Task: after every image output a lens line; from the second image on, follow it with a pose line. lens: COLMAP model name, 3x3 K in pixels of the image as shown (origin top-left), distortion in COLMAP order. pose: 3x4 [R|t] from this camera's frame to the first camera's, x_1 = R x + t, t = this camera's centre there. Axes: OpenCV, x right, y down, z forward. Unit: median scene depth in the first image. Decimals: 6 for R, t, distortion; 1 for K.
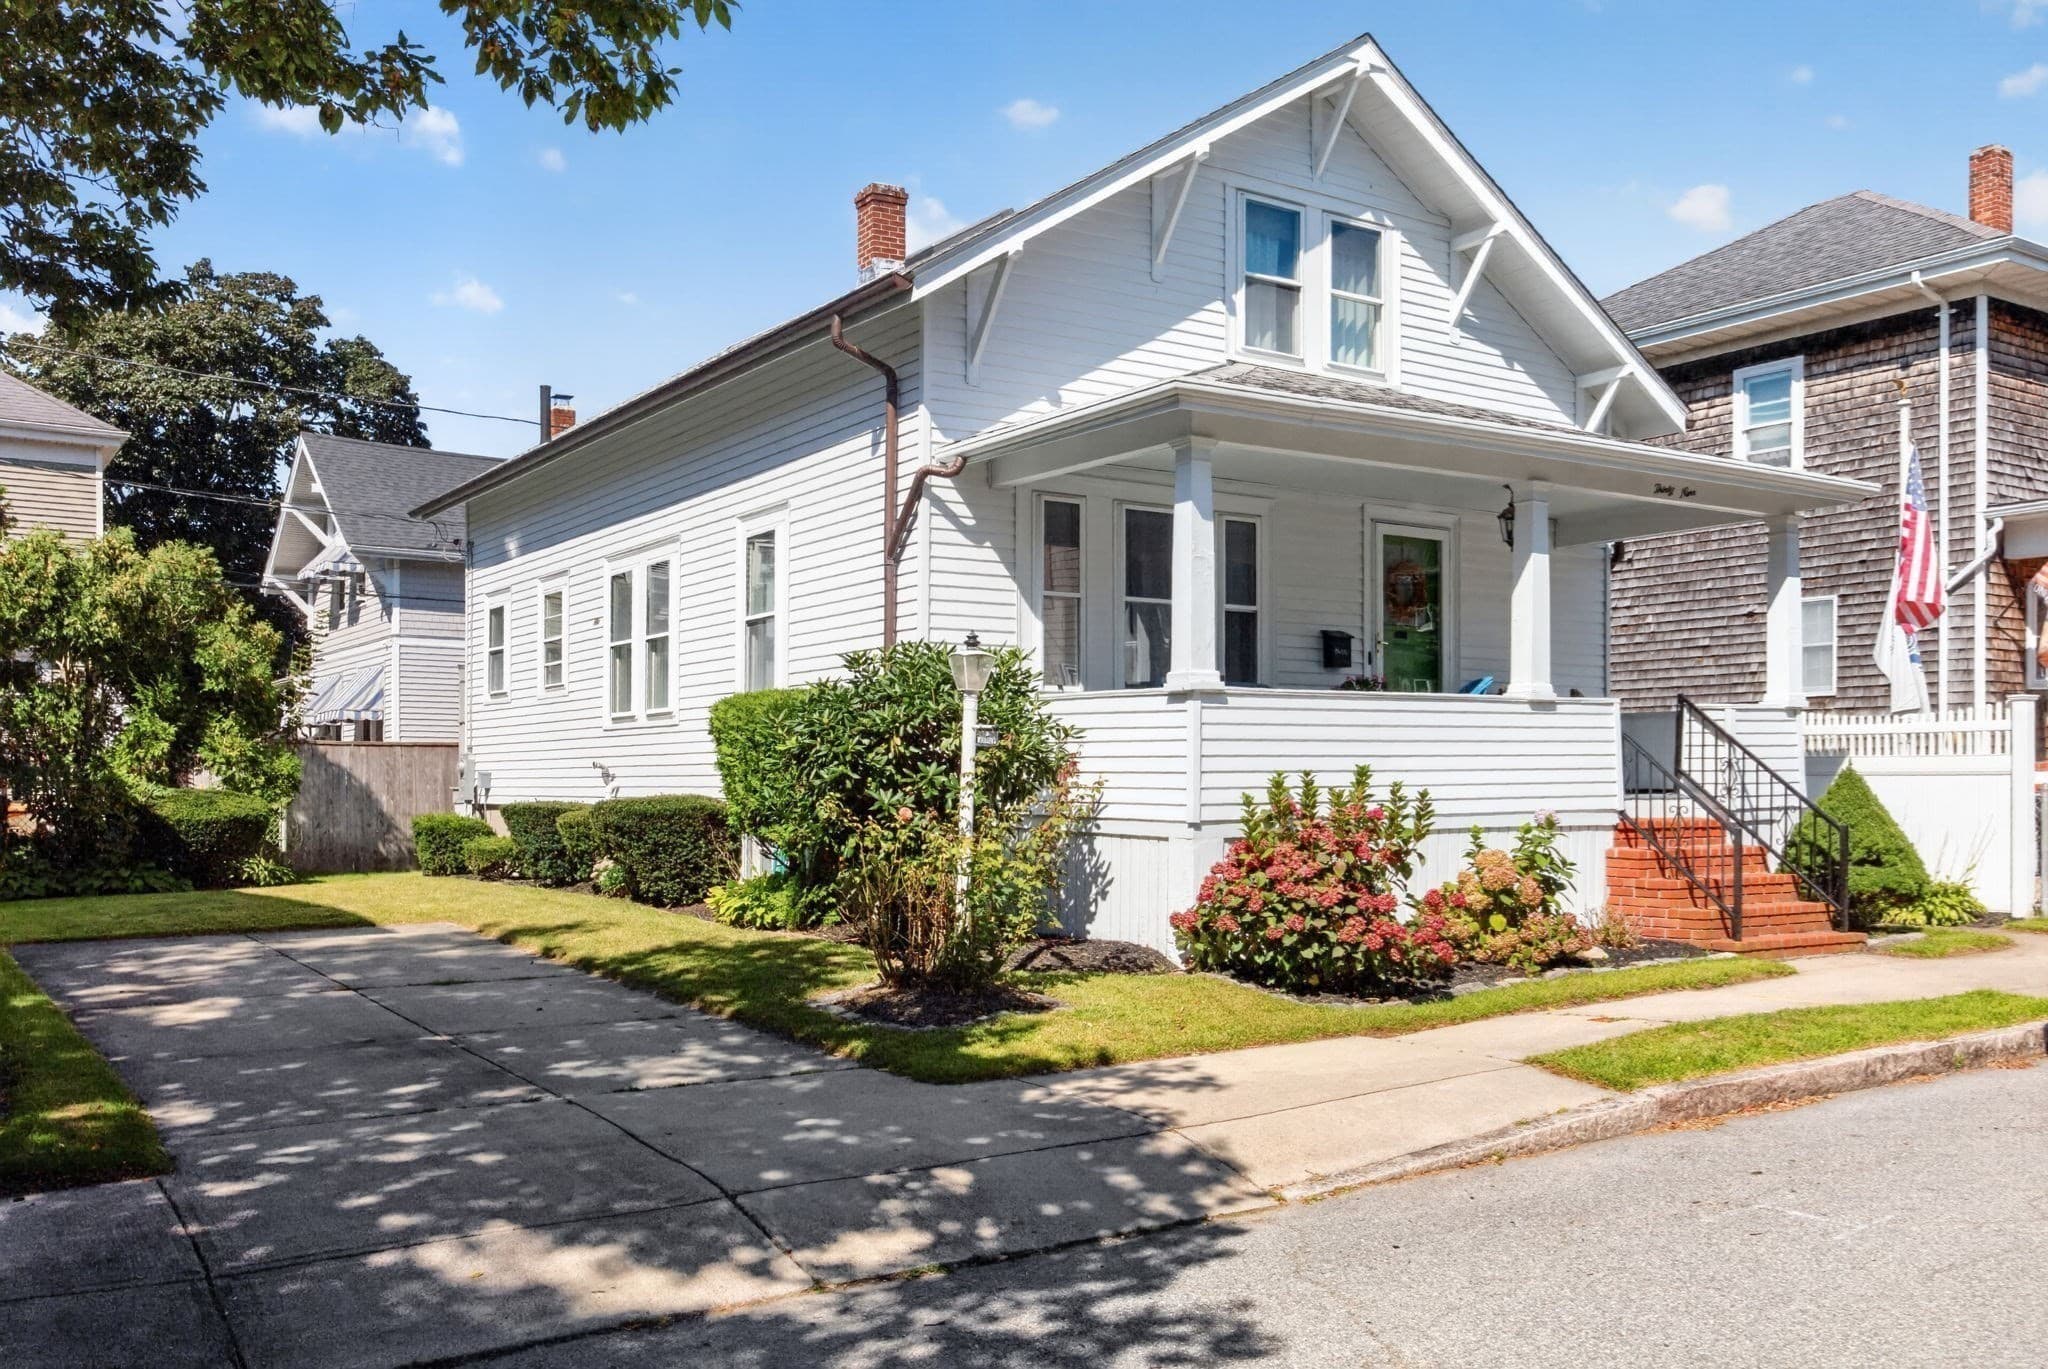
lens RADIAL K [[1813.7, 0, 1022.1], [0, 1813.7, 811.5], [0, 0, 1]] dist [-0.005507, 0.004406]
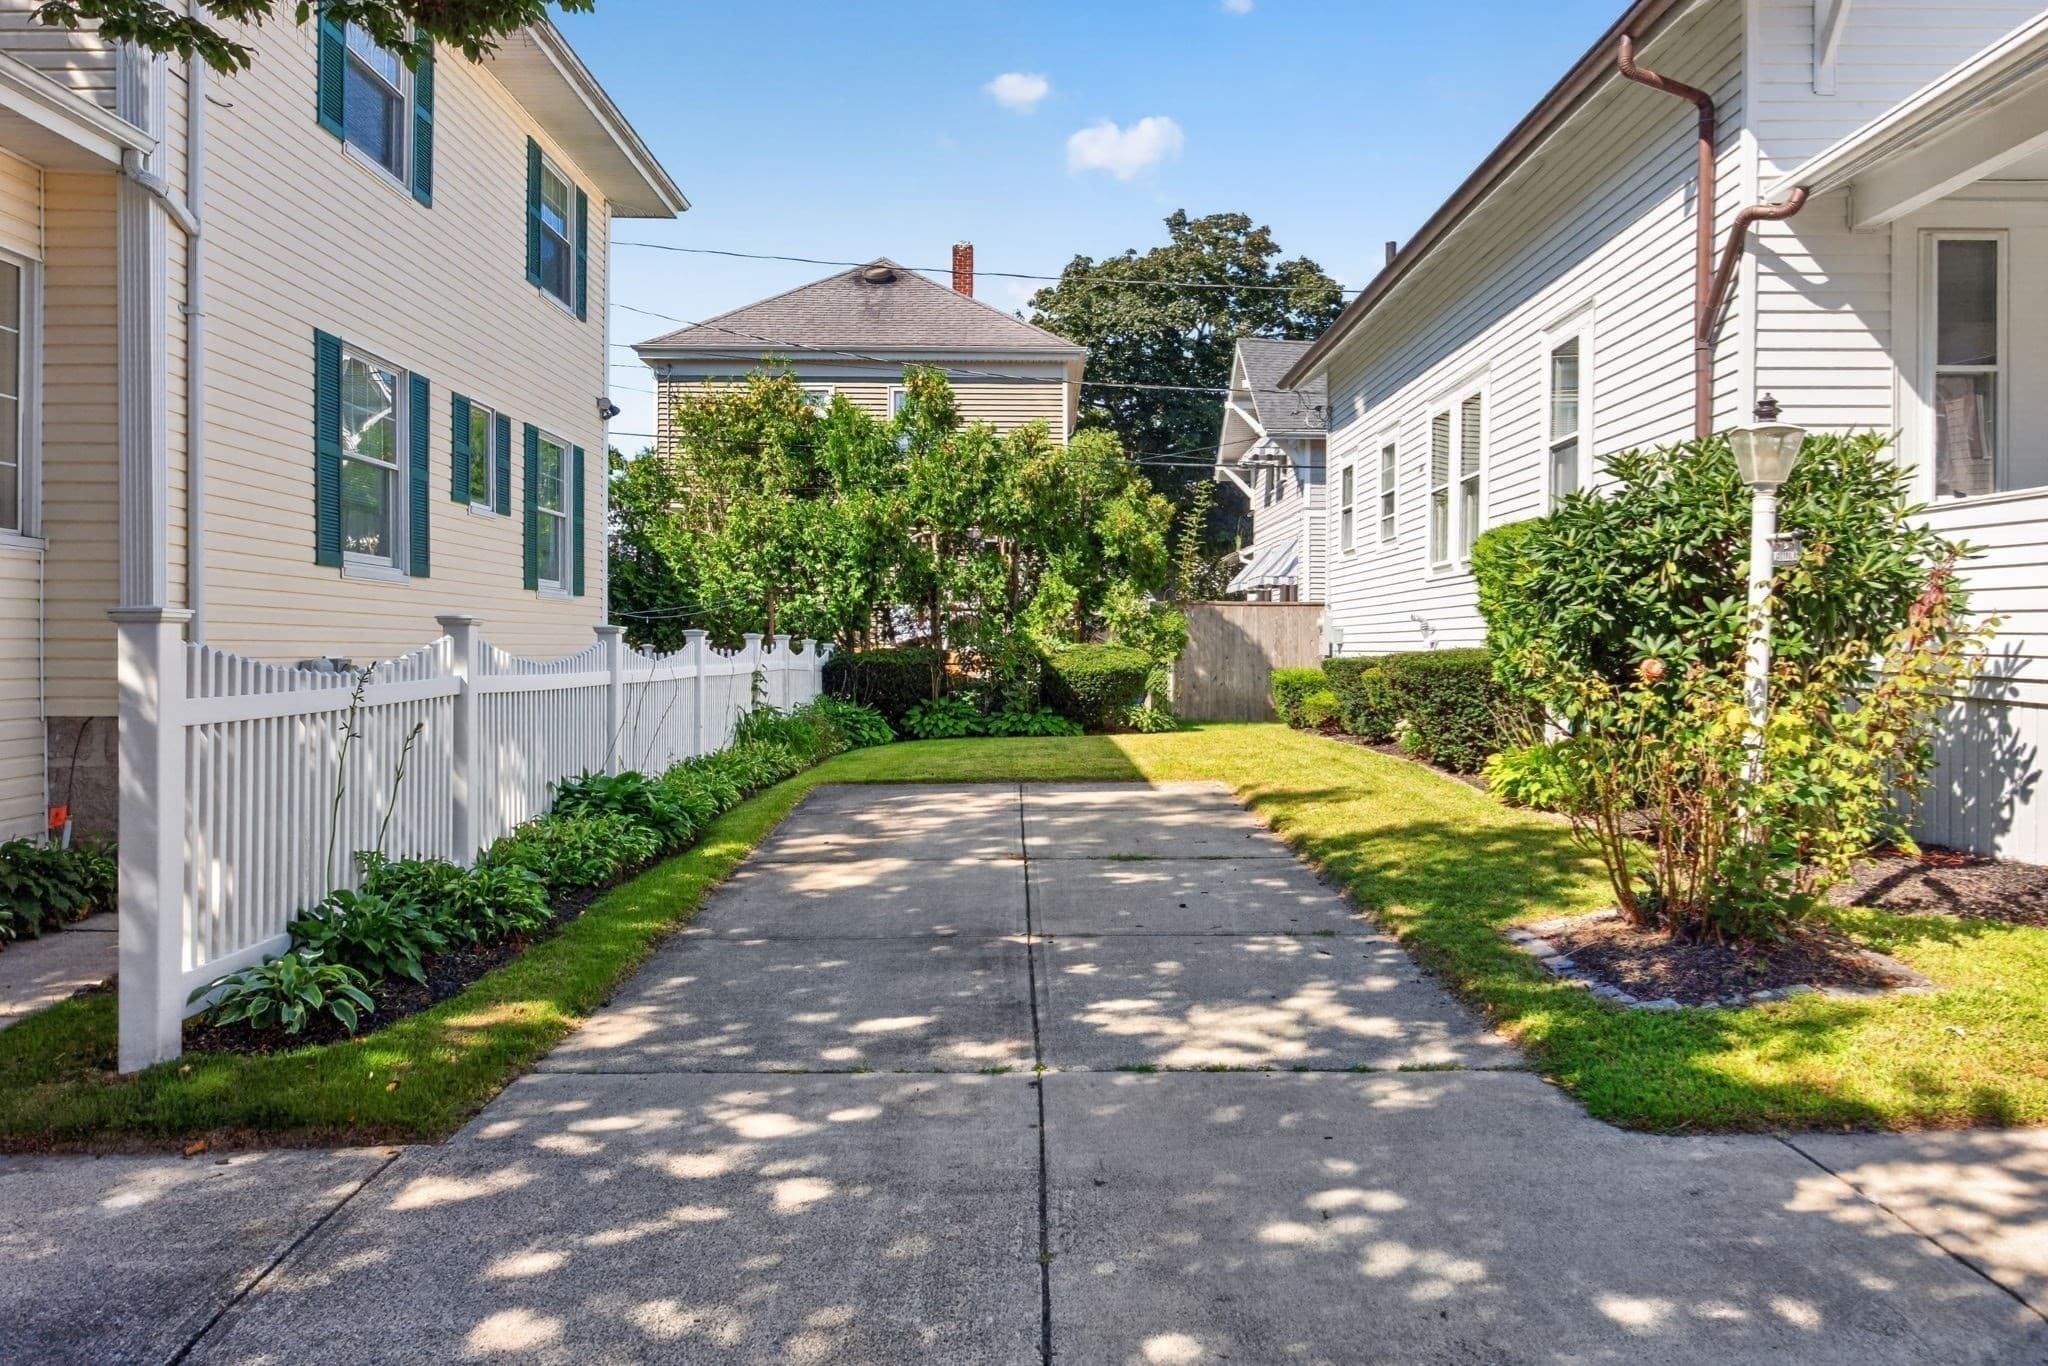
lens RADIAL K [[1492.9, 0, 1053.2], [0, 1492.9, 649.2], [0, 0, 1]] dist [-0.001911, 0.004574]
pose [[0.843706, 0.001303, -0.536805, 0.024865], [-0.008520, 0.999904, -0.010964, 0.001075], [0.536739, 0.013825, 0.843635, 0.222705]]
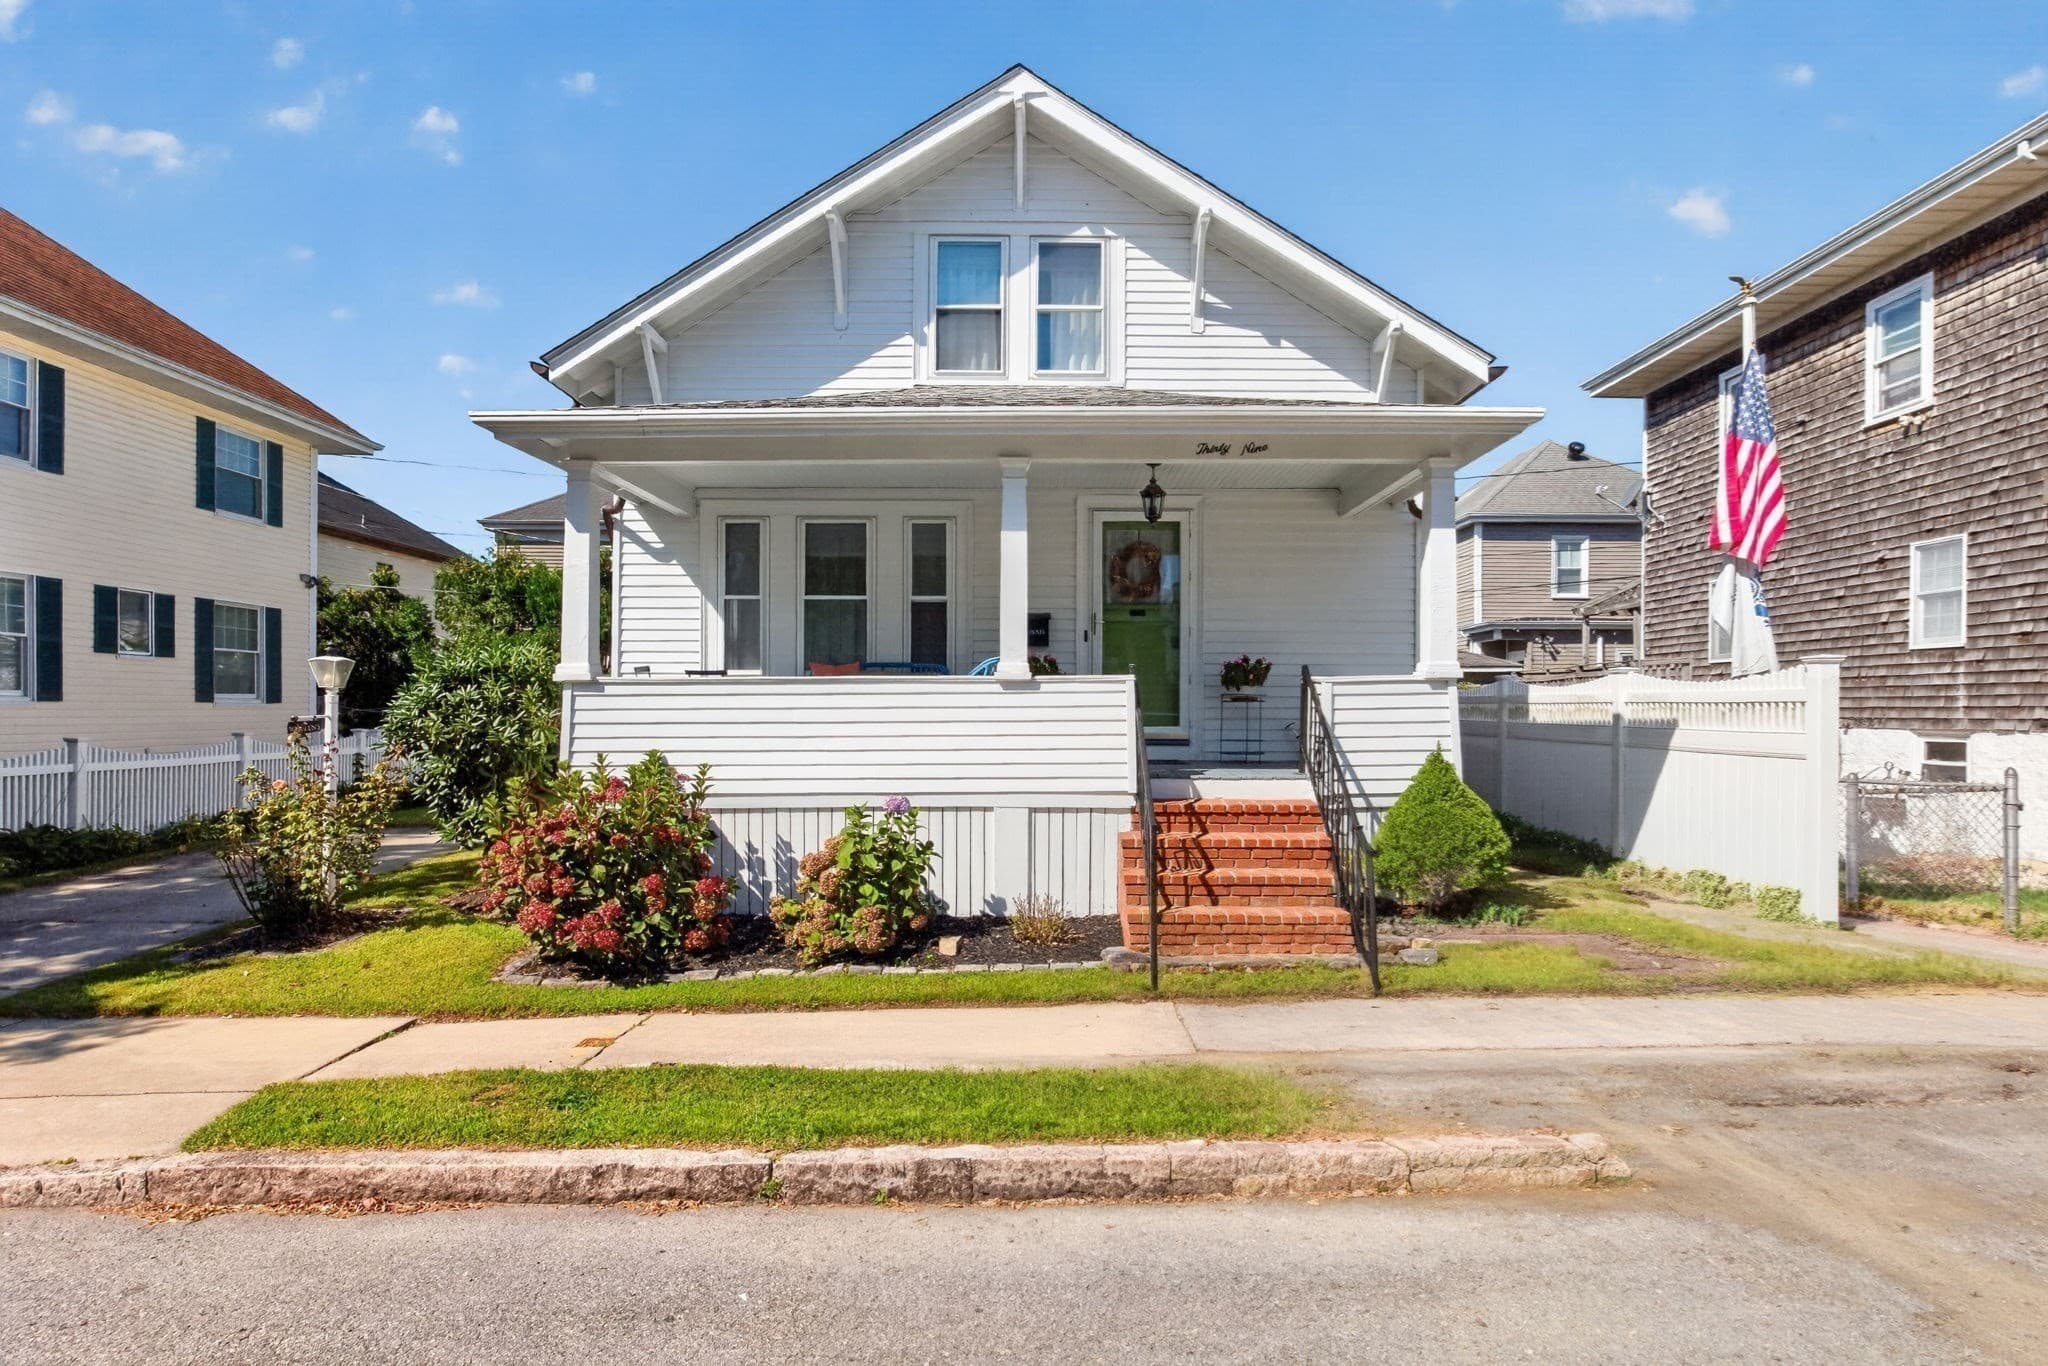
lens RADIAL K [[1105.1, 0, 1022.0], [0, 1105.1, 716.2], [0, 0, 1]] dist [-0.002481, 0.000655]
pose [[0.830392, 0.006596, -0.557141, 0.433287], [-0.010574, 0.999936, -0.003921, -0.027133], [0.557079, 0.009147, 0.830409, 0.348735]]
